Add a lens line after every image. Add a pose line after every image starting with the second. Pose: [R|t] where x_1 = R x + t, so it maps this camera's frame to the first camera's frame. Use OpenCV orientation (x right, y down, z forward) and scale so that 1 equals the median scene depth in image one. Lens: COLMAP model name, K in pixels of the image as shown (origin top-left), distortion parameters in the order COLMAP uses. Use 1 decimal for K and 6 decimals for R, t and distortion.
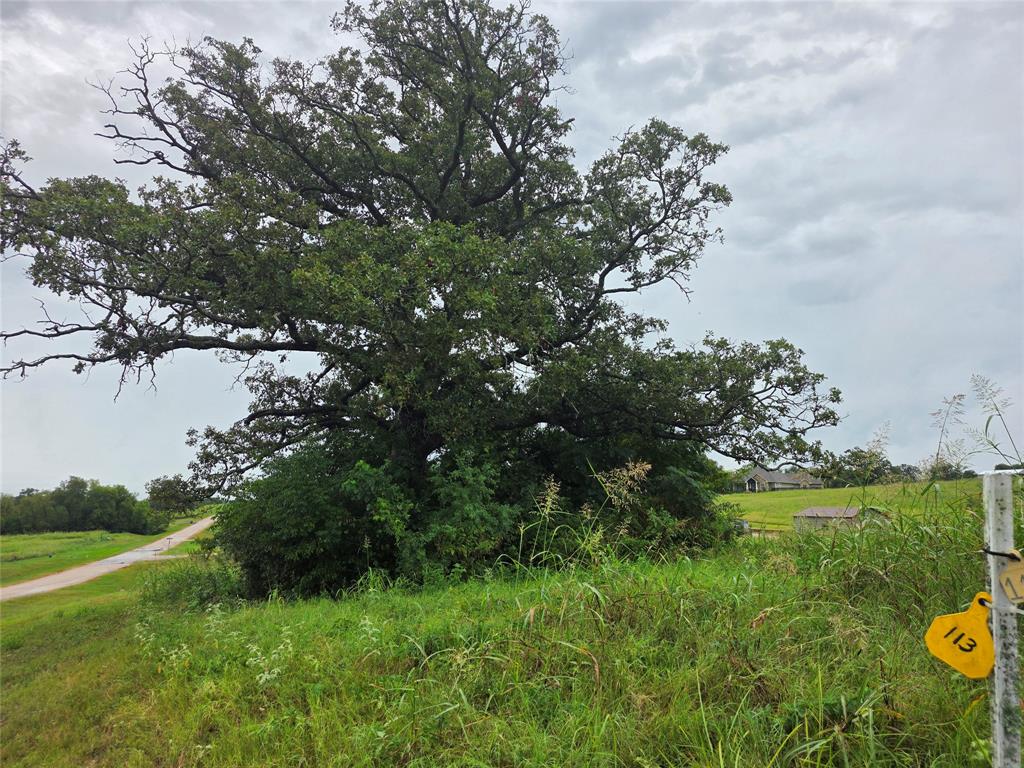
lens RADIAL K [[682.5, 0, 511.6], [0, 682.5, 382.2], [0, 0, 1]] dist [0.094108, -0.087214]
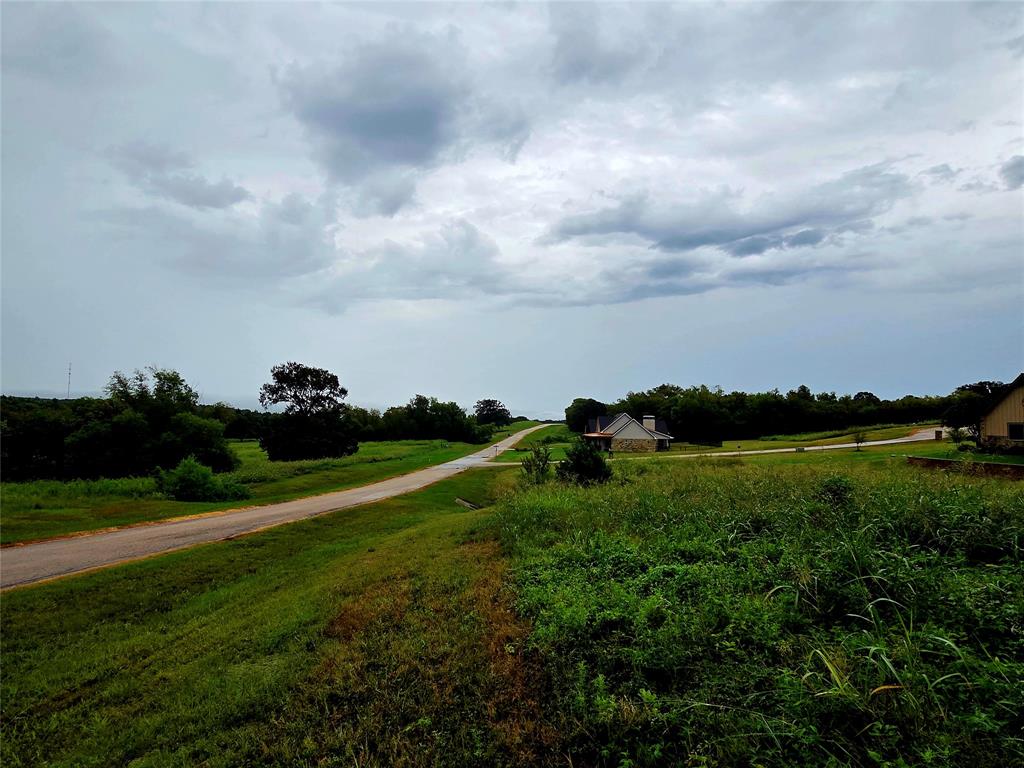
lens RADIAL K [[599.2, 0, 512.7], [0, 599.2, 376.6], [0, 0, 1]] dist [0.007786, -0.002212]
pose [[0.916896, -0.025532, -0.398309, -0.075263], [0.062755, 0.994761, 0.080694, 0.034458], [0.394162, -0.098984, 0.913695, 0.140300]]
